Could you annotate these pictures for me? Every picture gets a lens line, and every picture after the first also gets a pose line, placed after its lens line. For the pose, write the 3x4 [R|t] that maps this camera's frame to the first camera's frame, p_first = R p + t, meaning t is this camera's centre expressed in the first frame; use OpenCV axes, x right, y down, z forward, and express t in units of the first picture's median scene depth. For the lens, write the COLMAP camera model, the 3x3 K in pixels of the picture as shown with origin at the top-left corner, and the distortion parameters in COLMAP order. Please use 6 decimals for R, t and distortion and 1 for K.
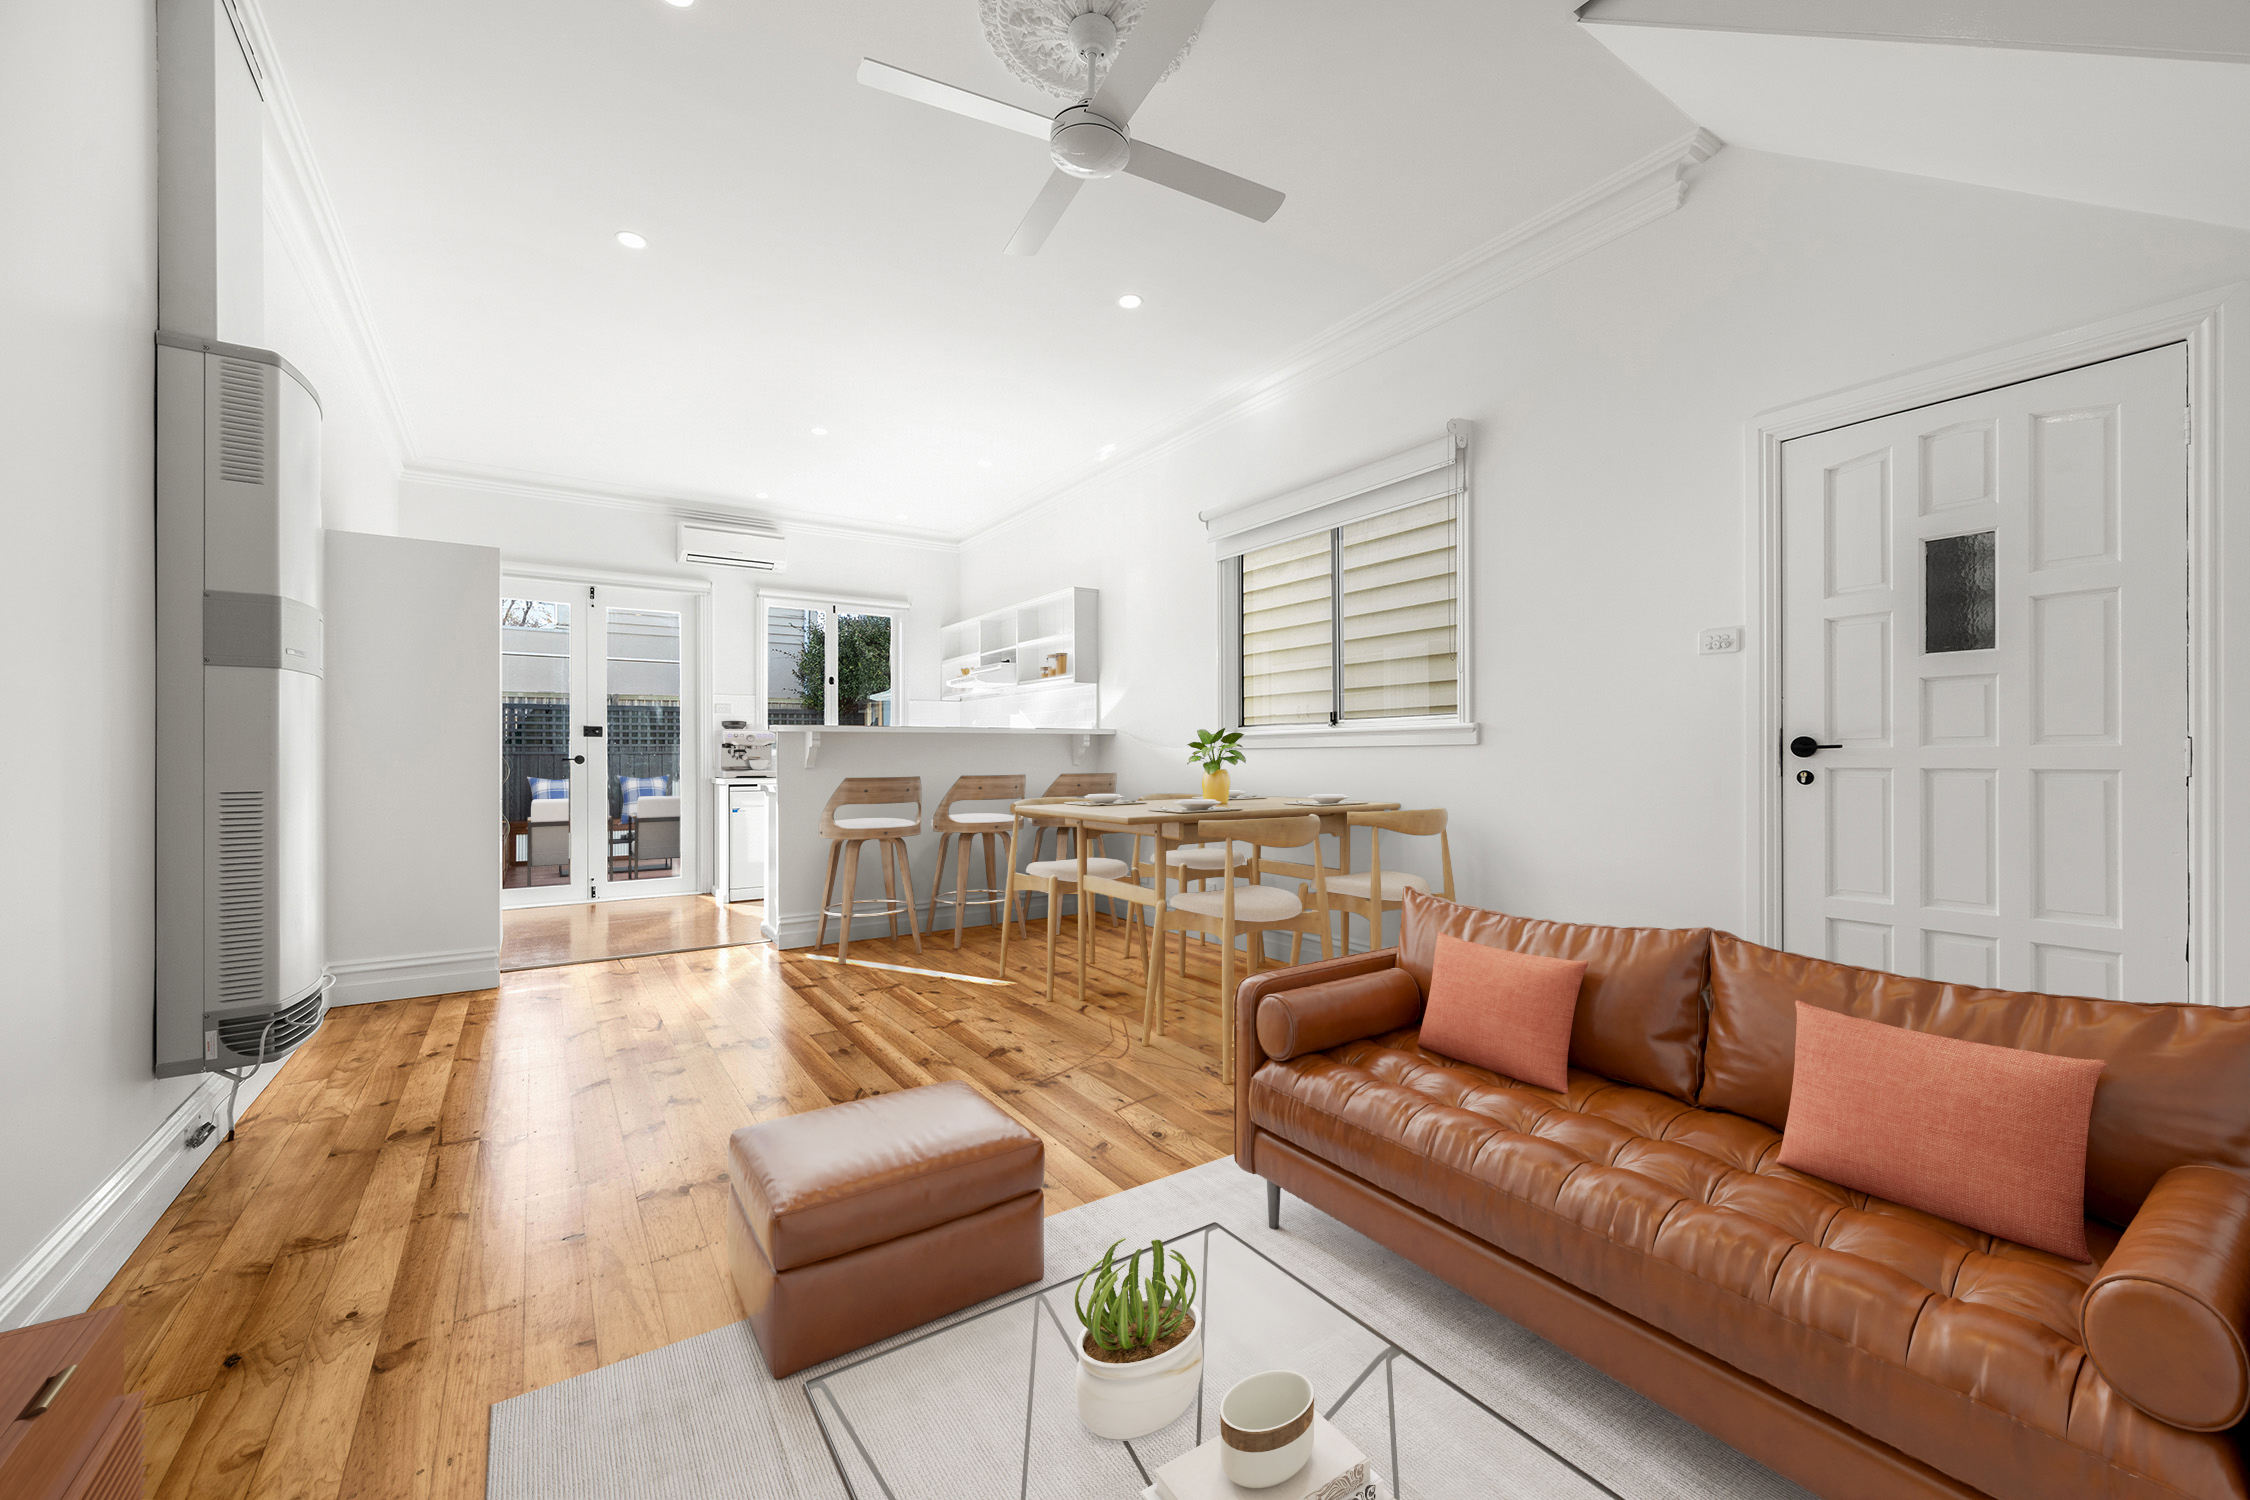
lens RADIAL K [[885.5, 0, 1119.4], [0, 885.5, 754.8], [0, 0, 1]] dist [0.000926, 0.000023]
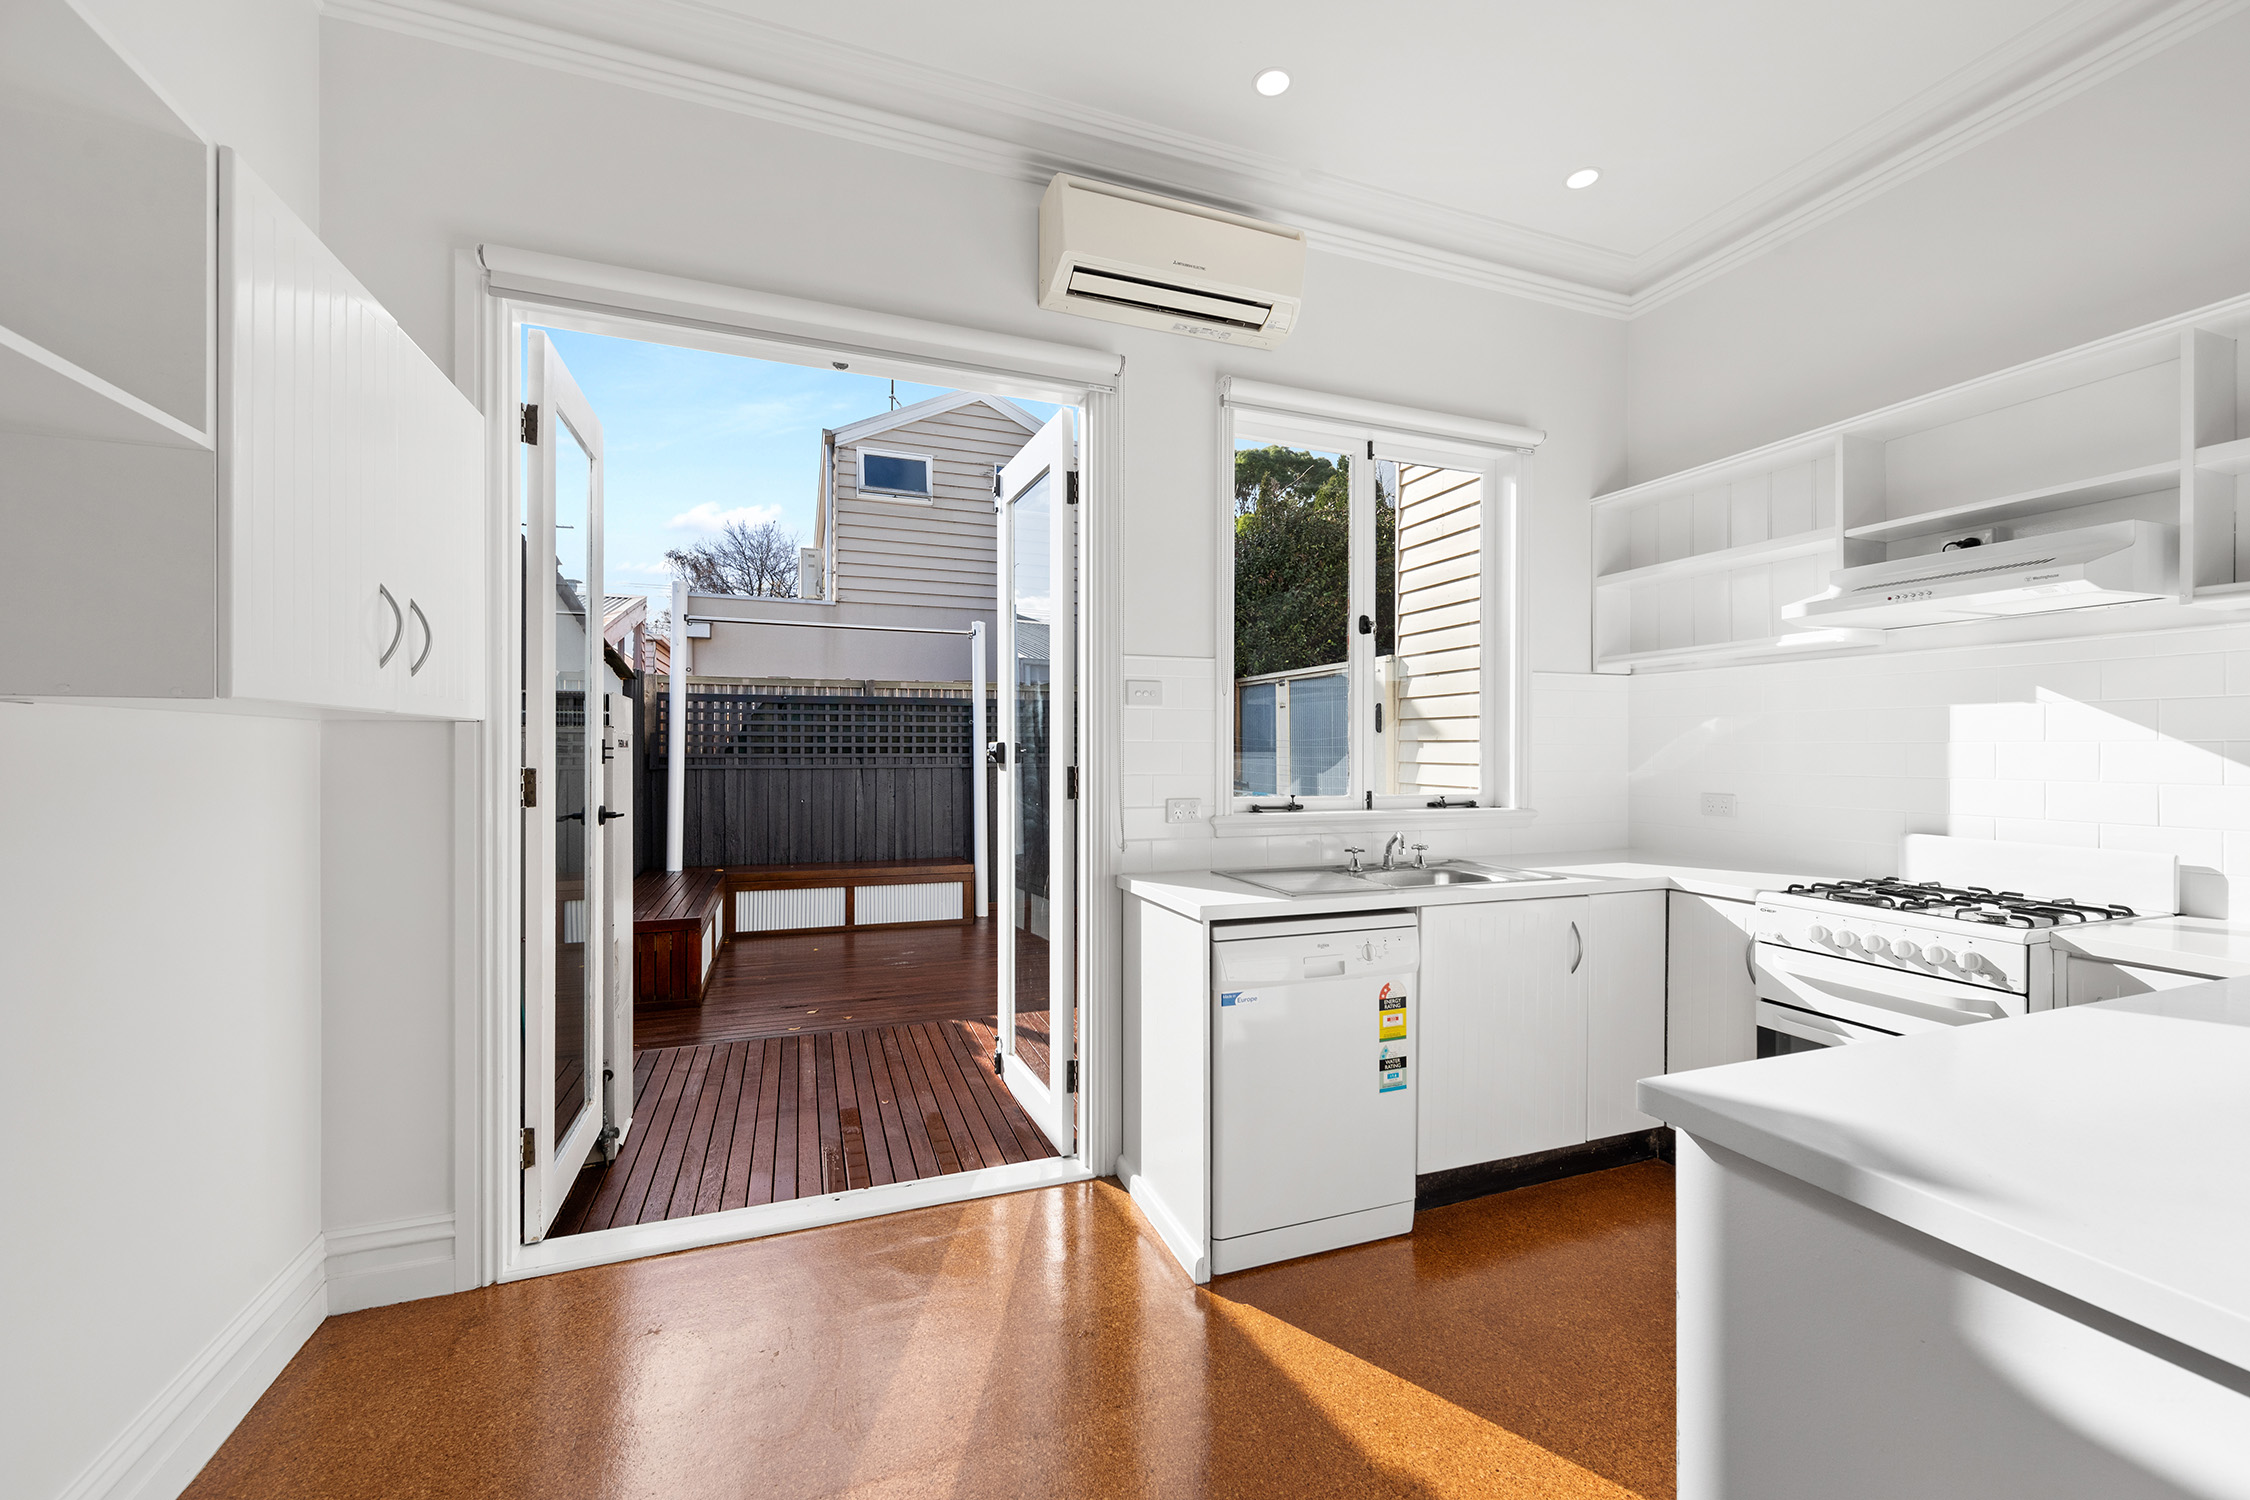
lens RADIAL K [[885.5, 0, 1127.5], [0, 885.5, 749.1], [0, 0, 1]] dist [0.000926, 0.000023]
pose [[0.974716, 0.006693, -0.223347, -0.321584], [-0.007202, 0.999973, -0.001464, -0.022699], [0.223331, 0.003036, 0.974738, 0.545301]]
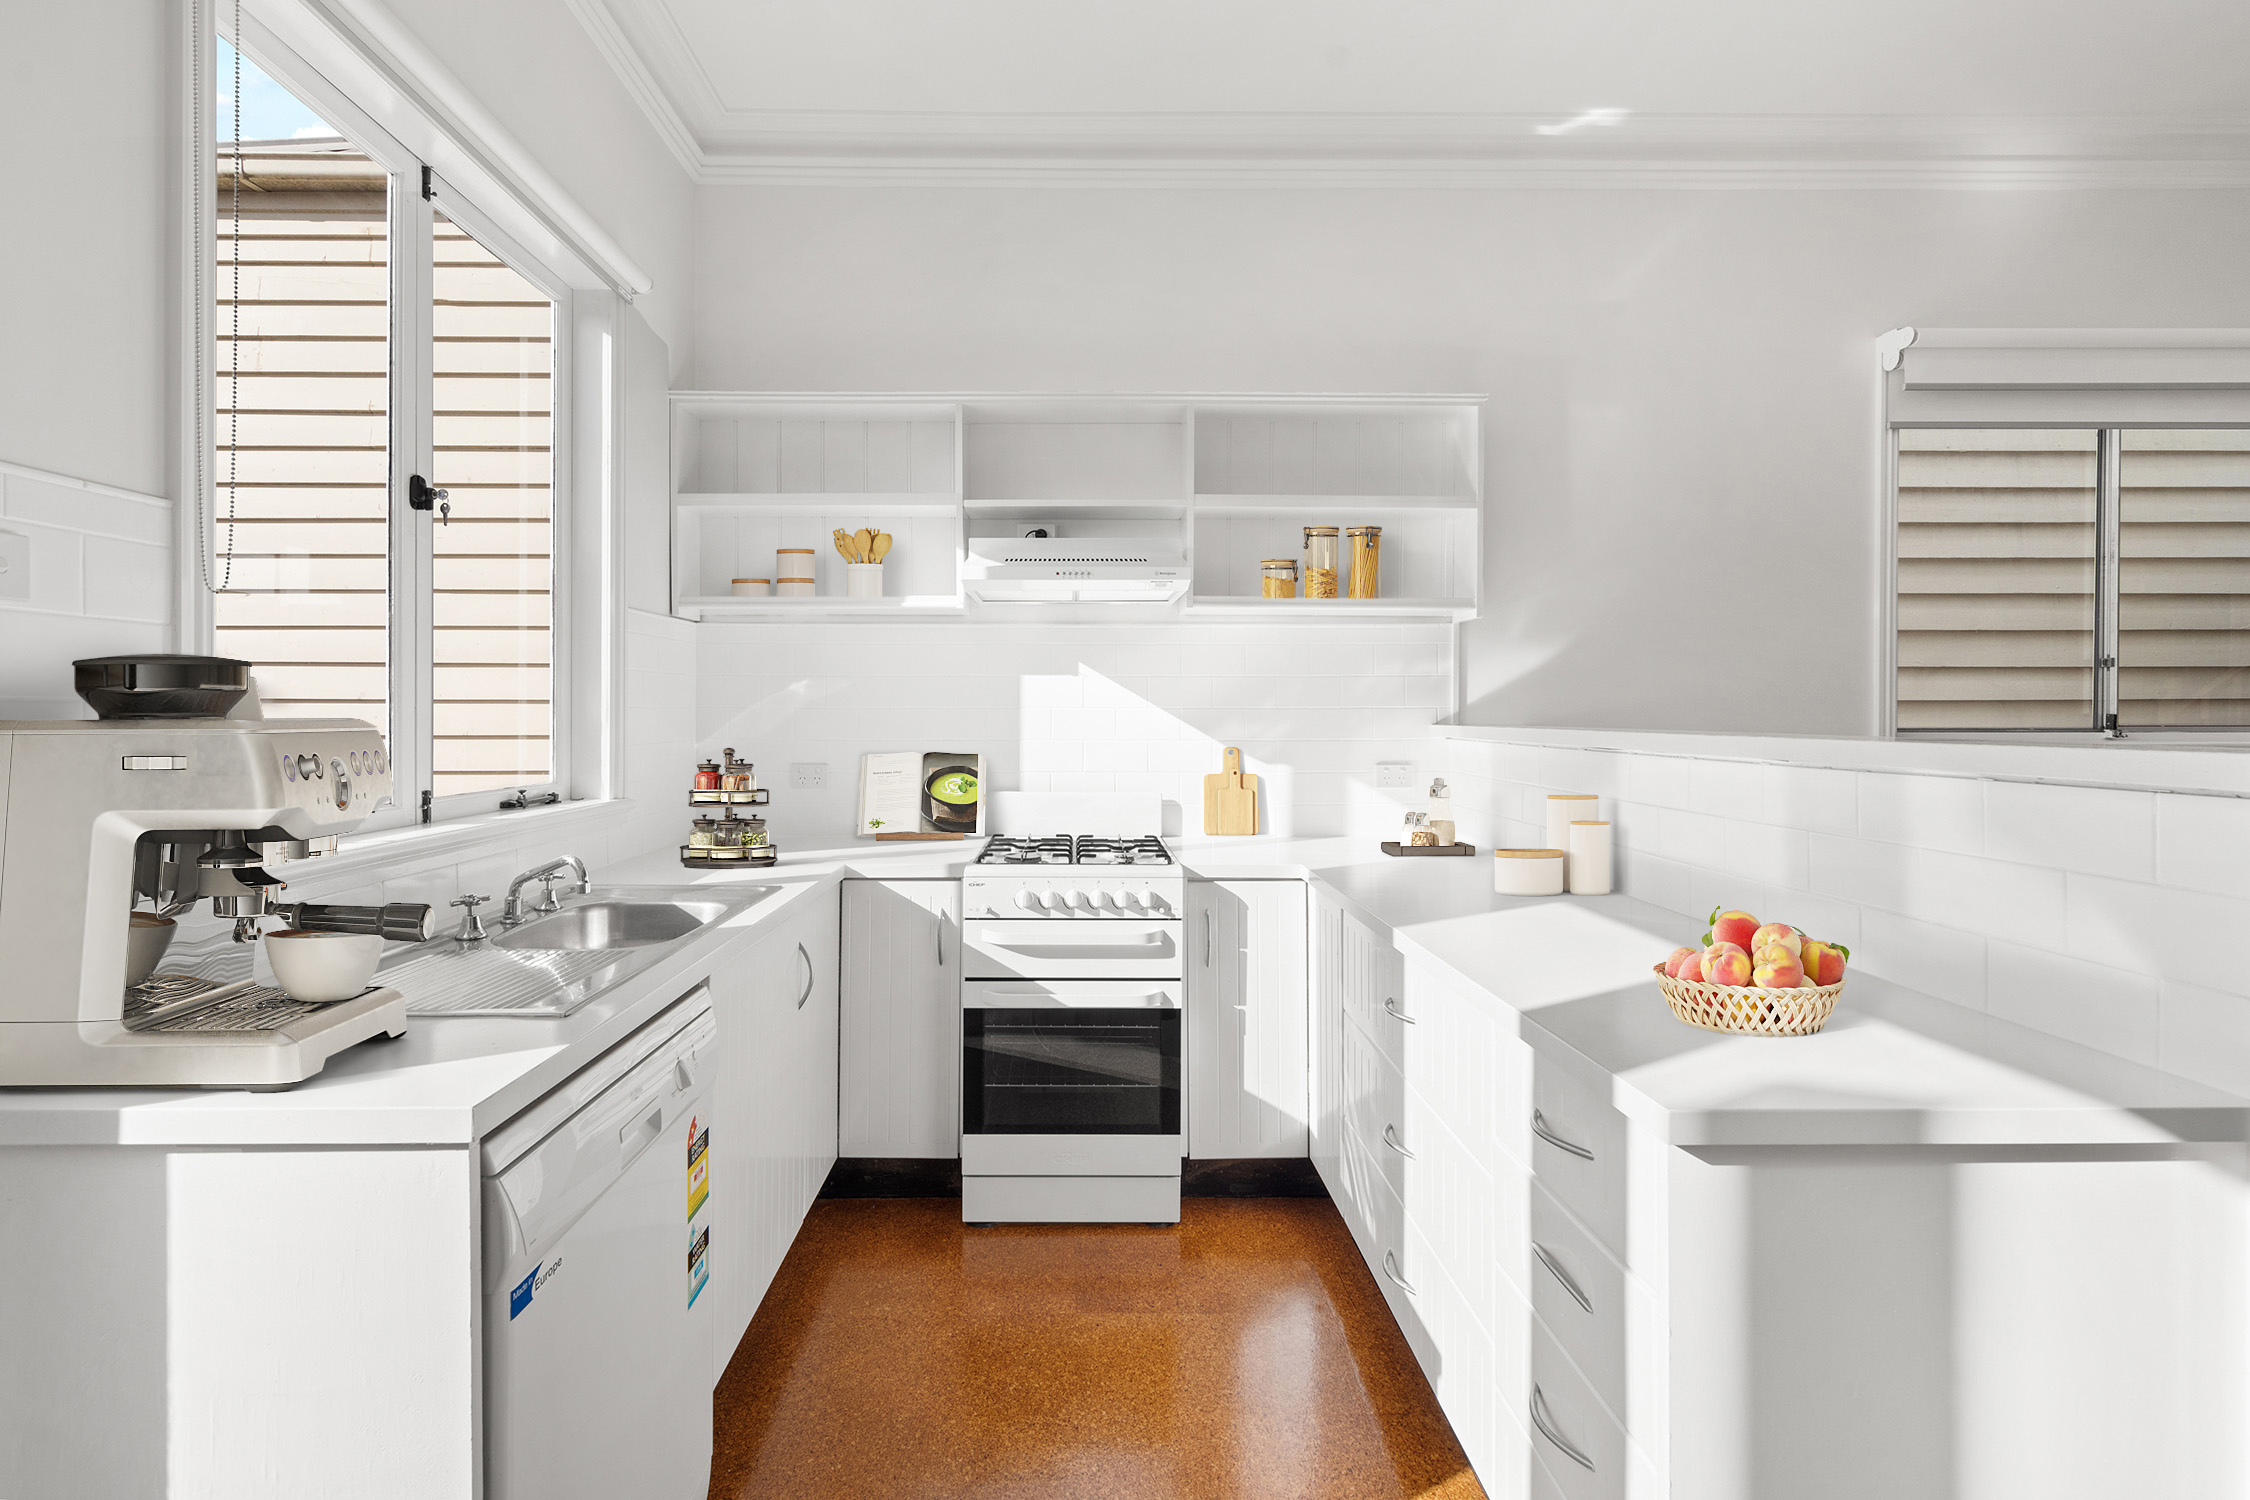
lens RADIAL K [[971.7, 0, 1086.6], [0, 971.7, 722.5], [0, 0, 1]] dist [-0.008846, -0.000059]
pose [[0.539707, -0.002091, 0.841850, -0.381513], [-0.002438, 0.999989, 0.004047, -0.023314], [-0.841849, -0.004237, 0.539696, 0.631310]]
